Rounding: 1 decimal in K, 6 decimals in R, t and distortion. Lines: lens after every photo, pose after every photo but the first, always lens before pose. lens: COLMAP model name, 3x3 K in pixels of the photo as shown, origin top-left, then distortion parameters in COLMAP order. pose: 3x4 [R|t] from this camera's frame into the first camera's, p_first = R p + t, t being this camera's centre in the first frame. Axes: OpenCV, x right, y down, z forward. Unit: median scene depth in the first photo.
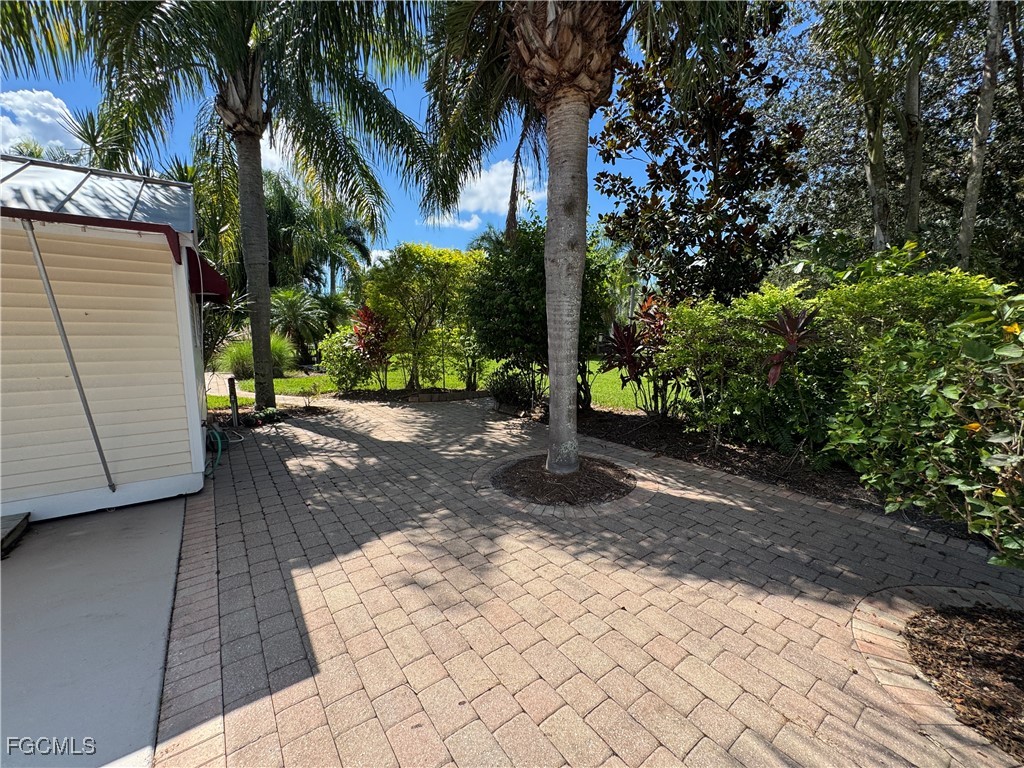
lens RADIAL K [[411.2, 0, 510.1], [0, 411.2, 383.7], [0, 0, 1]] dist [-0.005345, 0.001223]
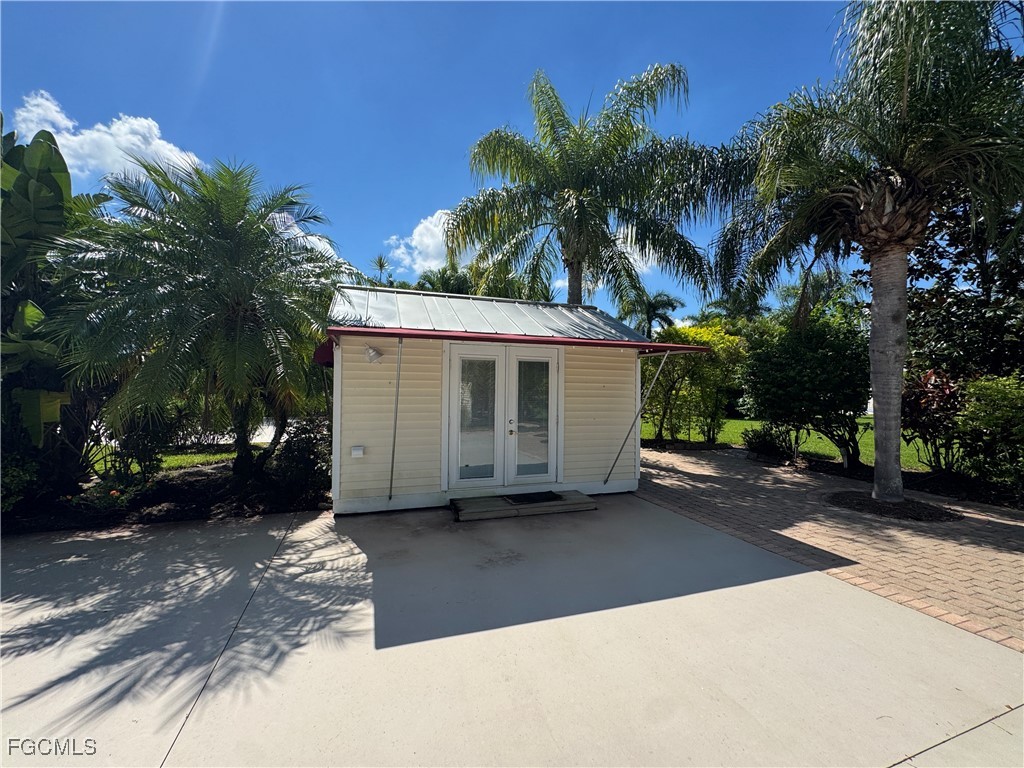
lens RADIAL K [[411.2, 0, 509.9], [0, 411.2, 383.7], [0, 0, 1]] dist [-0.005345, 0.001223]
pose [[0.955650, 0.007750, -0.294402, -0.851707], [-0.048061, 0.990357, -0.129936, 0.081663], [0.290556, 0.138323, 0.946807, -0.890530]]
